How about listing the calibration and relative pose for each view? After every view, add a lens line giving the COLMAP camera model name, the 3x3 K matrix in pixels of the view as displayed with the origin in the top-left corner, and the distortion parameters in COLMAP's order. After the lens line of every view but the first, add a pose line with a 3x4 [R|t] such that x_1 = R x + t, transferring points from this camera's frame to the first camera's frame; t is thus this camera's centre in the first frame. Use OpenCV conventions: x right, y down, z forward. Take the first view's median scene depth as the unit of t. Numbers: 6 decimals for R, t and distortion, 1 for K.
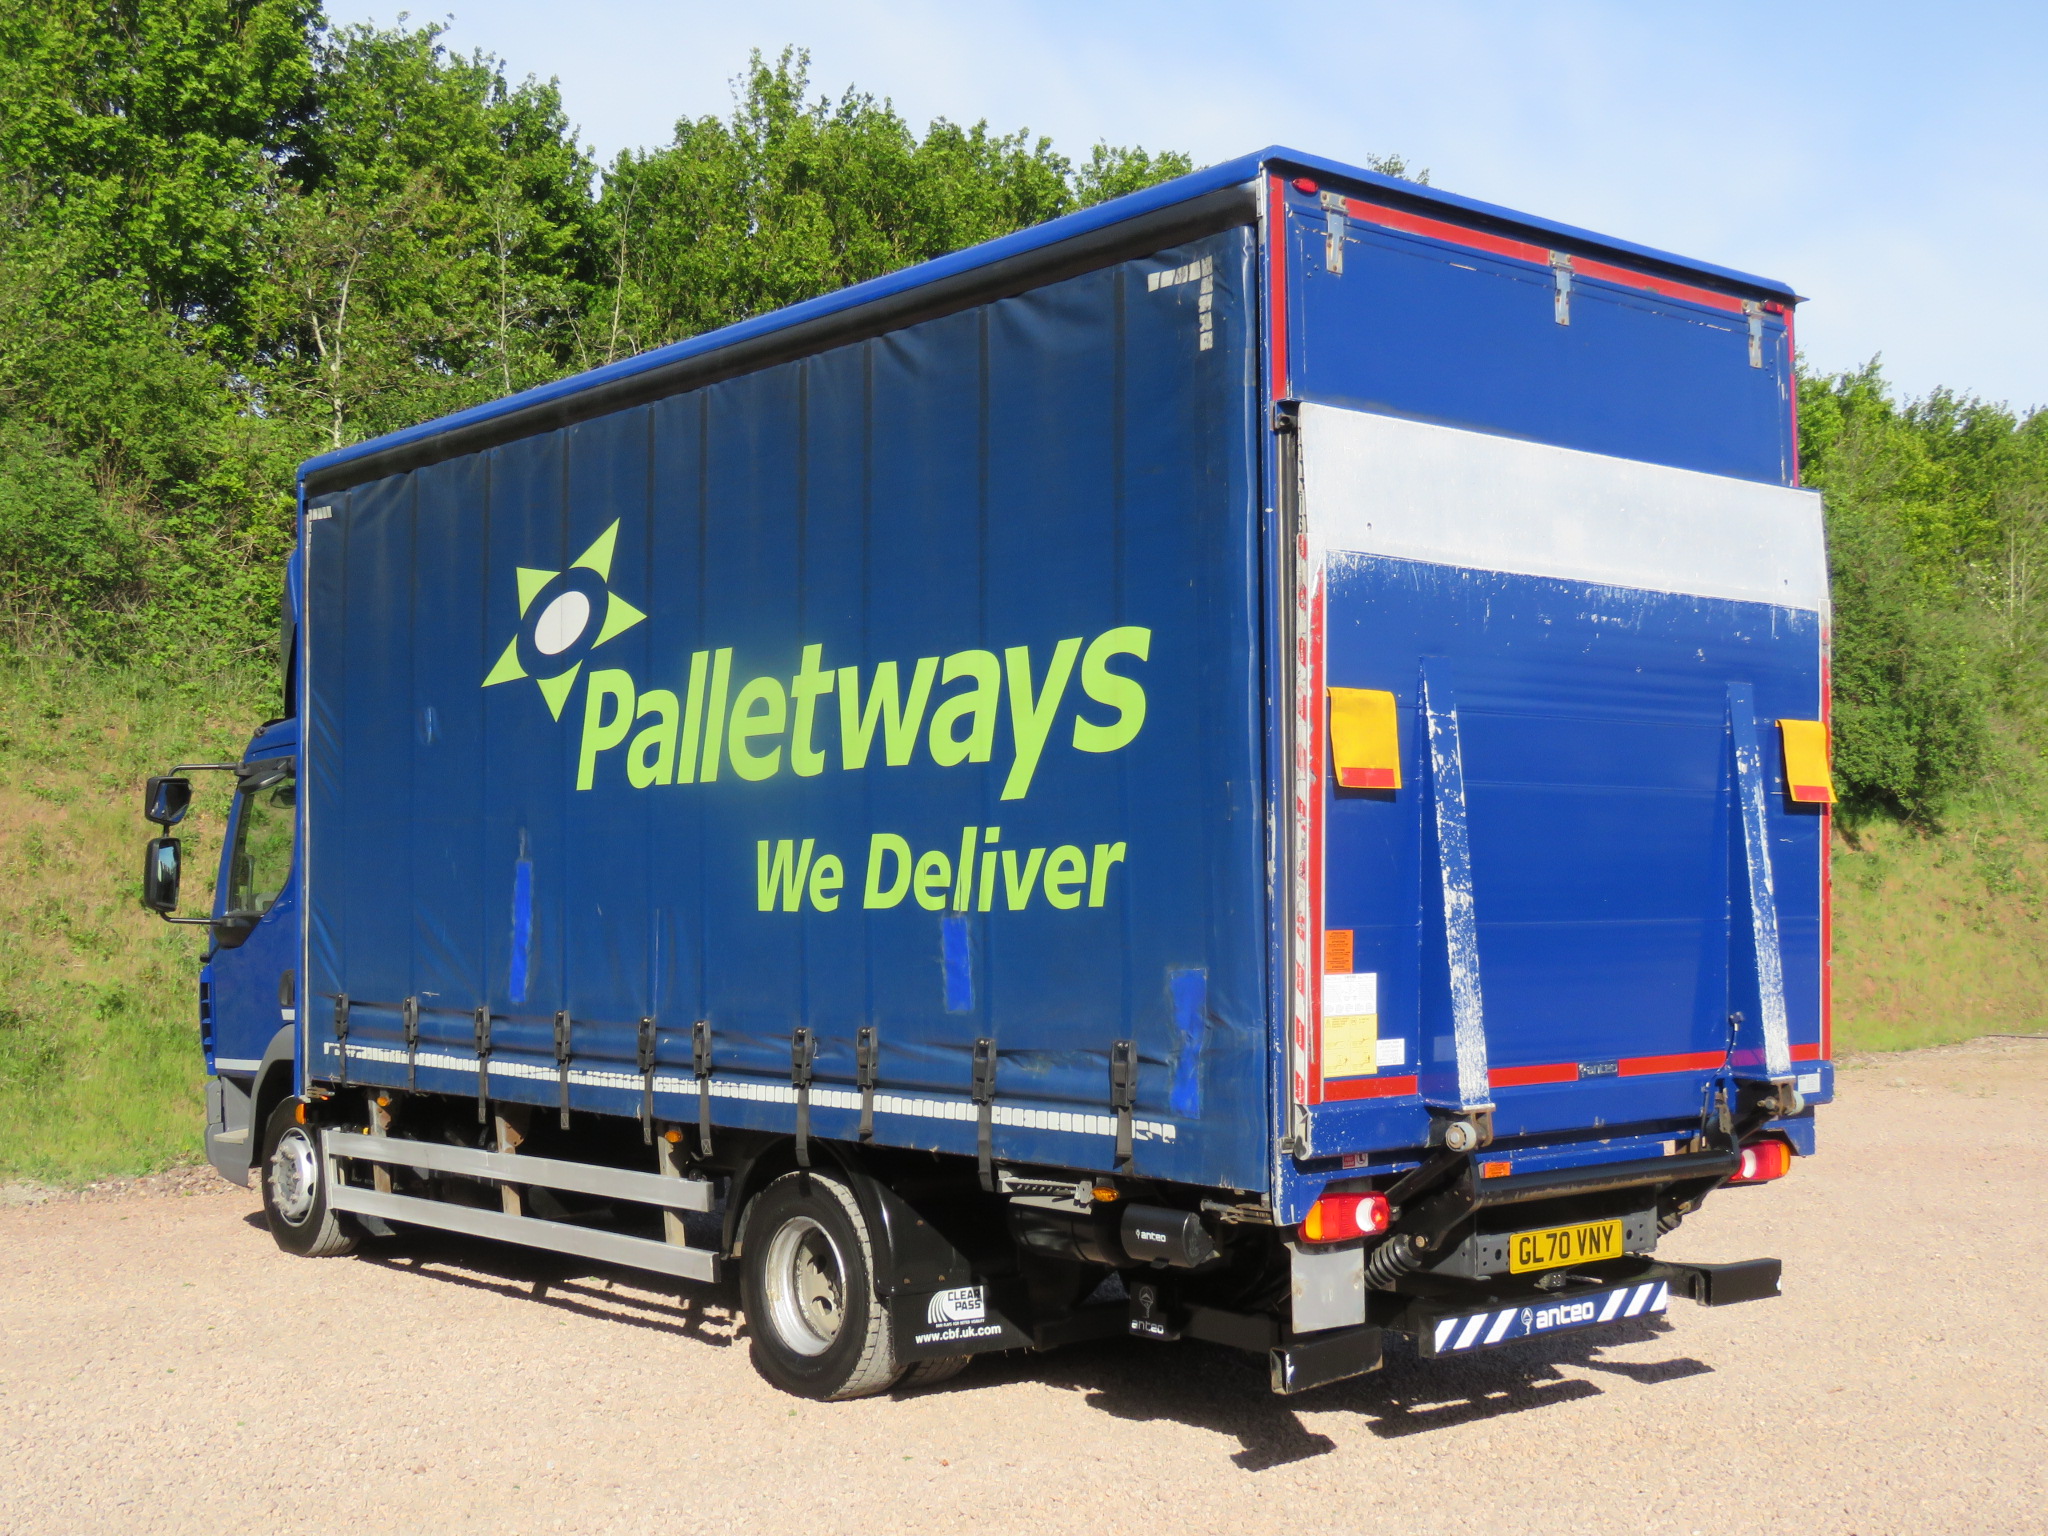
lens RADIAL K [[2522.2, 0, 1025.0], [0, 2522.2, 770.0], [0, 0, 1]] dist [-0.004445, 0.015727]
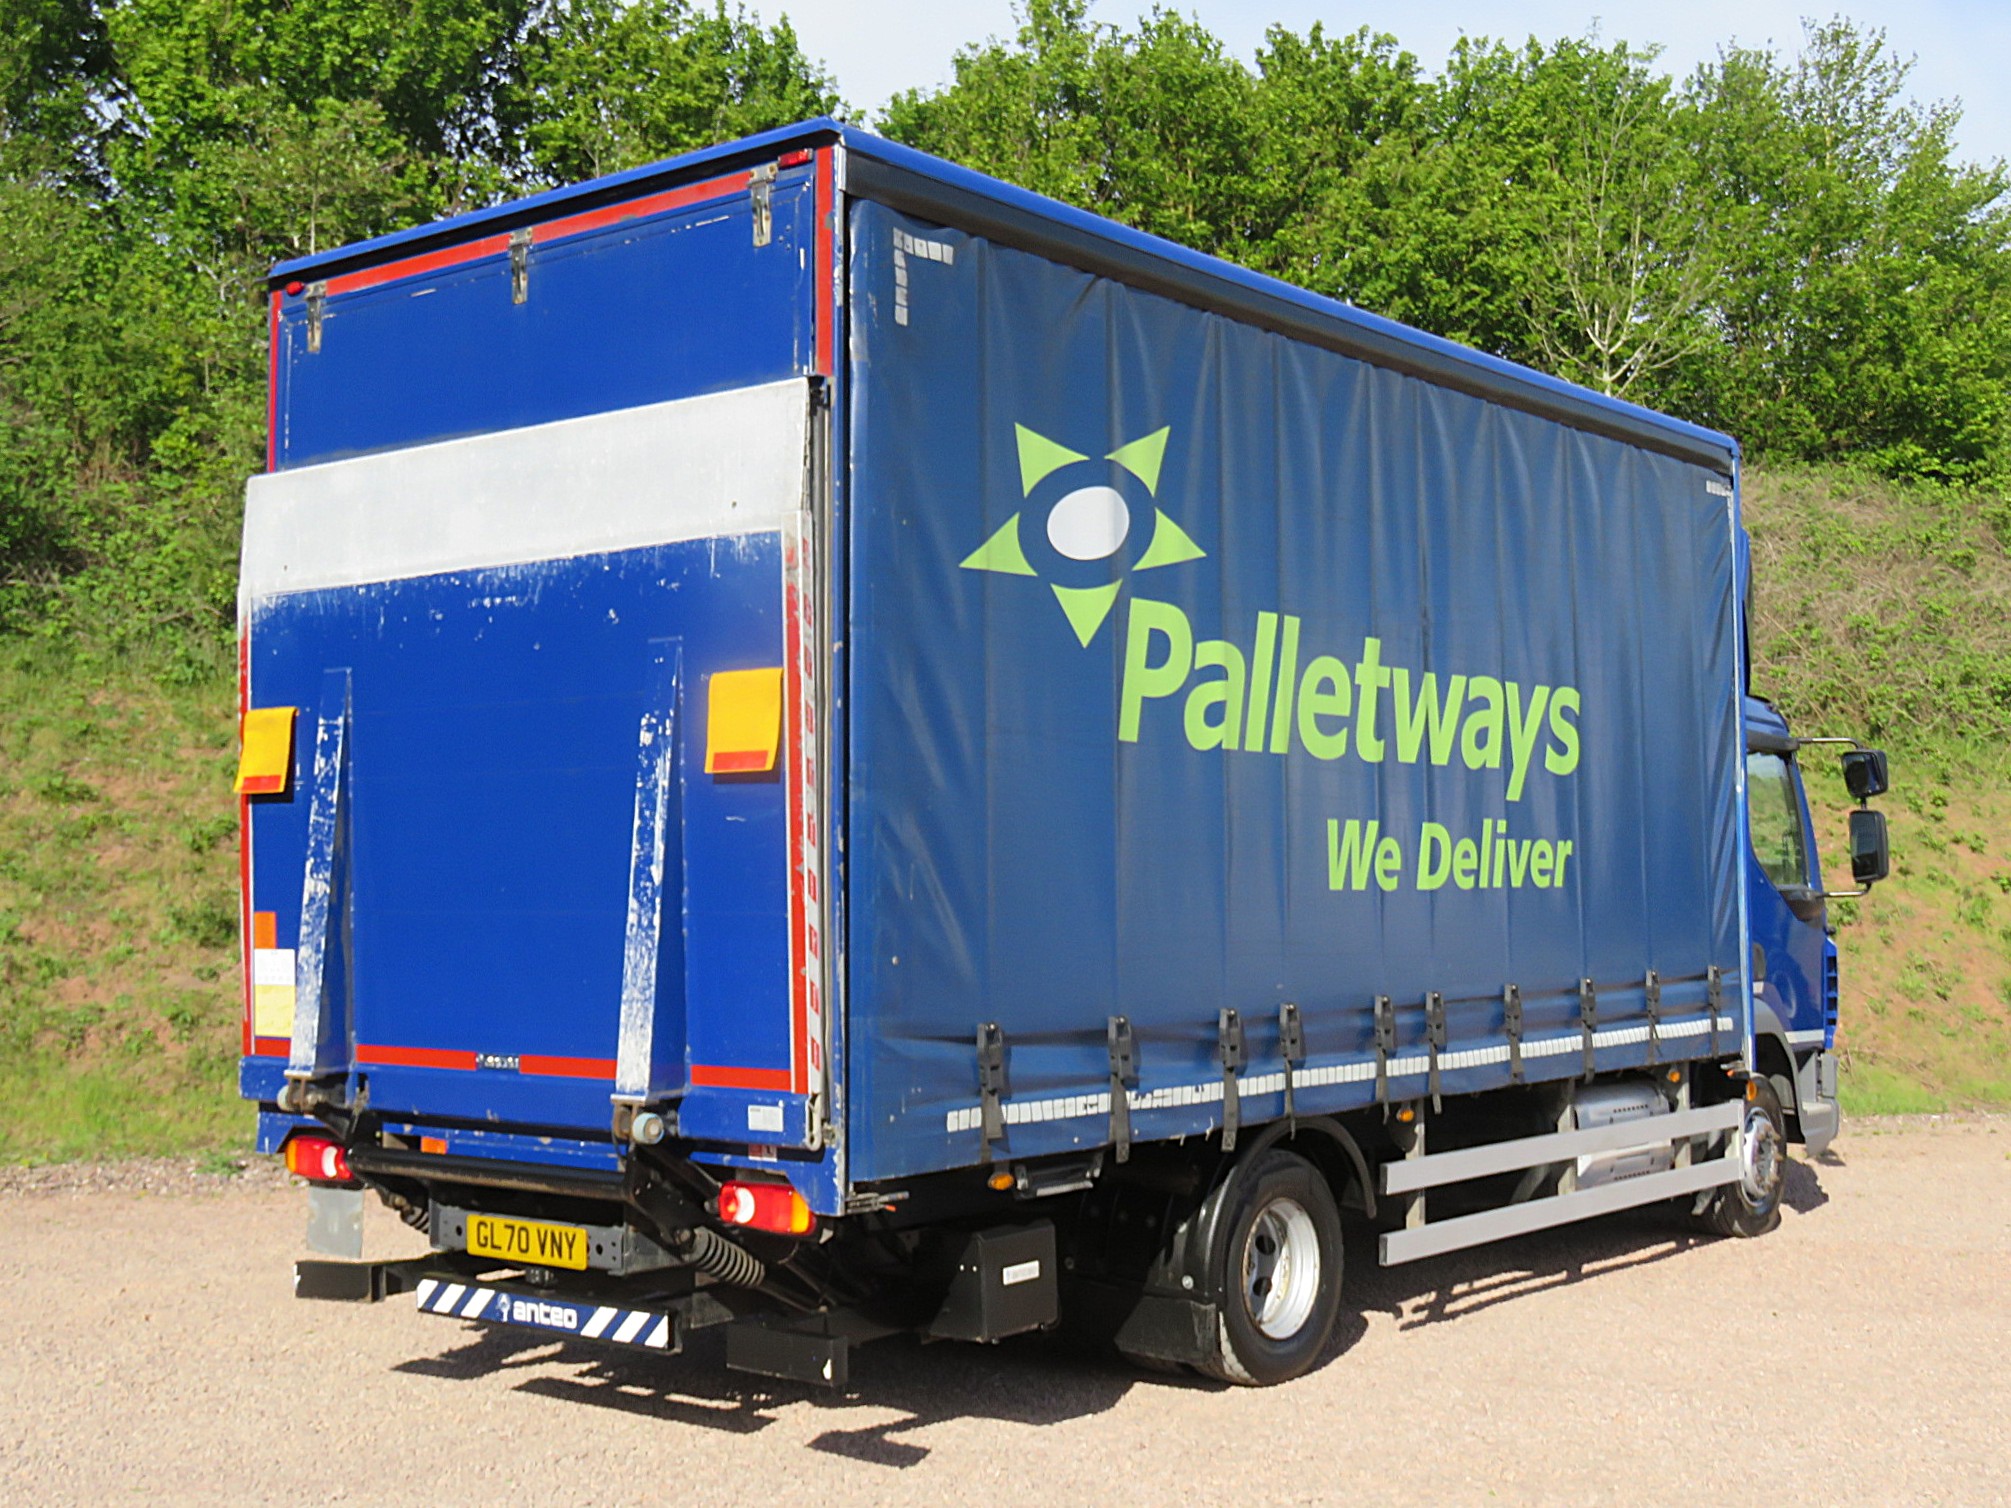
lens RADIAL K [[2419.4, 0, 1005.5], [0, 2419.4, 754.0], [0, 0, 1]] dist [0.050275, 0.007584]
pose [[0.182740, -0.044697, -0.982145, 1.197472], [0.052524, 0.997983, -0.035646, 0.043402], [0.981757, -0.045072, 0.184719, 1.027077]]
